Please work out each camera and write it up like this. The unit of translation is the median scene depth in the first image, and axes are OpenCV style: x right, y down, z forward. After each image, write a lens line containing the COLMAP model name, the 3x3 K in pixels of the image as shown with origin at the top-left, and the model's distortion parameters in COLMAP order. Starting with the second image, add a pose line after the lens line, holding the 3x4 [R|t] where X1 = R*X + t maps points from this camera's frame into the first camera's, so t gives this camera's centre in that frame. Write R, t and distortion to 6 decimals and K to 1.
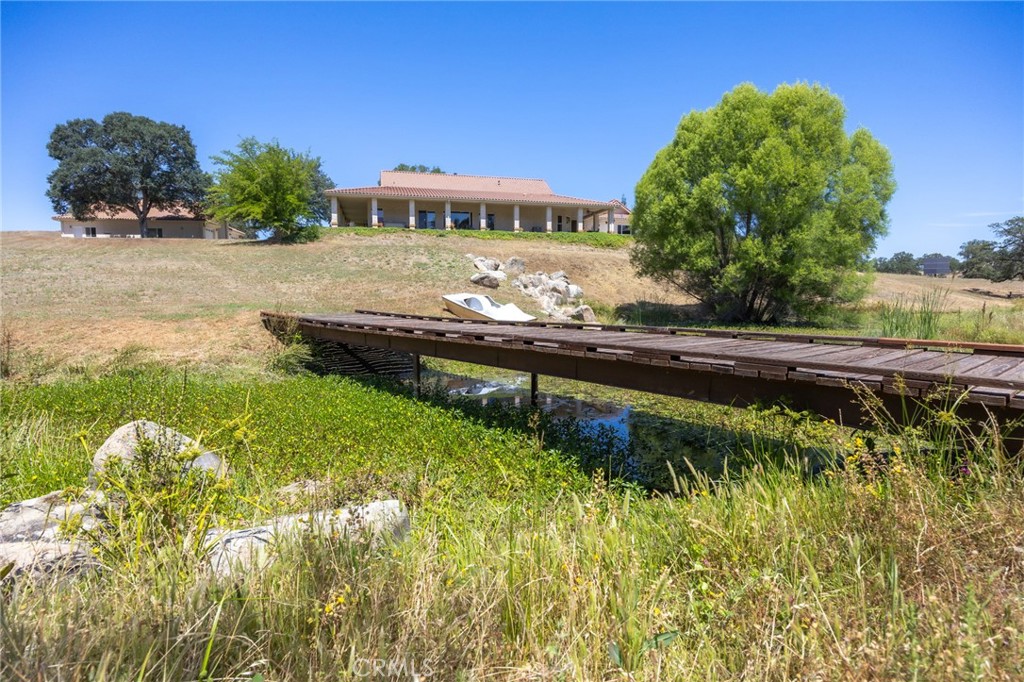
lens RADIAL K [[506.0, 0, 513.0], [0, 506.0, 341.2], [0, 0, 1]] dist [-0.006450, 0.000352]
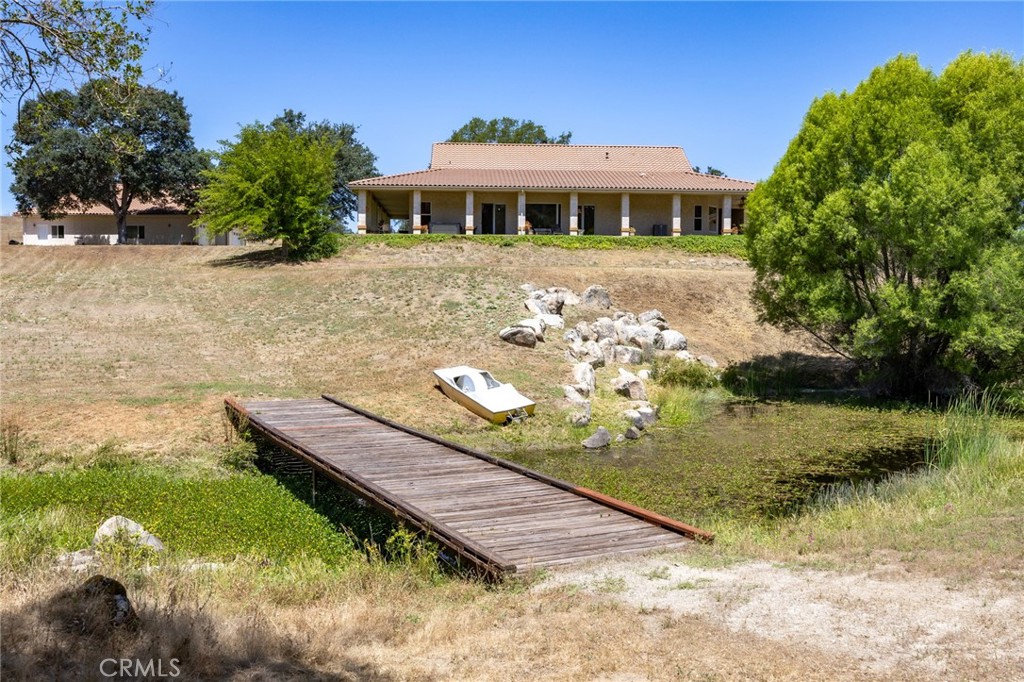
lens RADIAL K [[886.2, 0, 511.6], [0, 886.2, 340.3], [0, 0, 1]] dist [0.015887, -0.003230]
pose [[0.977403, 0.020275, -0.210411, 0.186259], [-0.028272, 0.998985, -0.035067, -0.057441], [0.209486, 0.040223, 0.976984, -0.264457]]
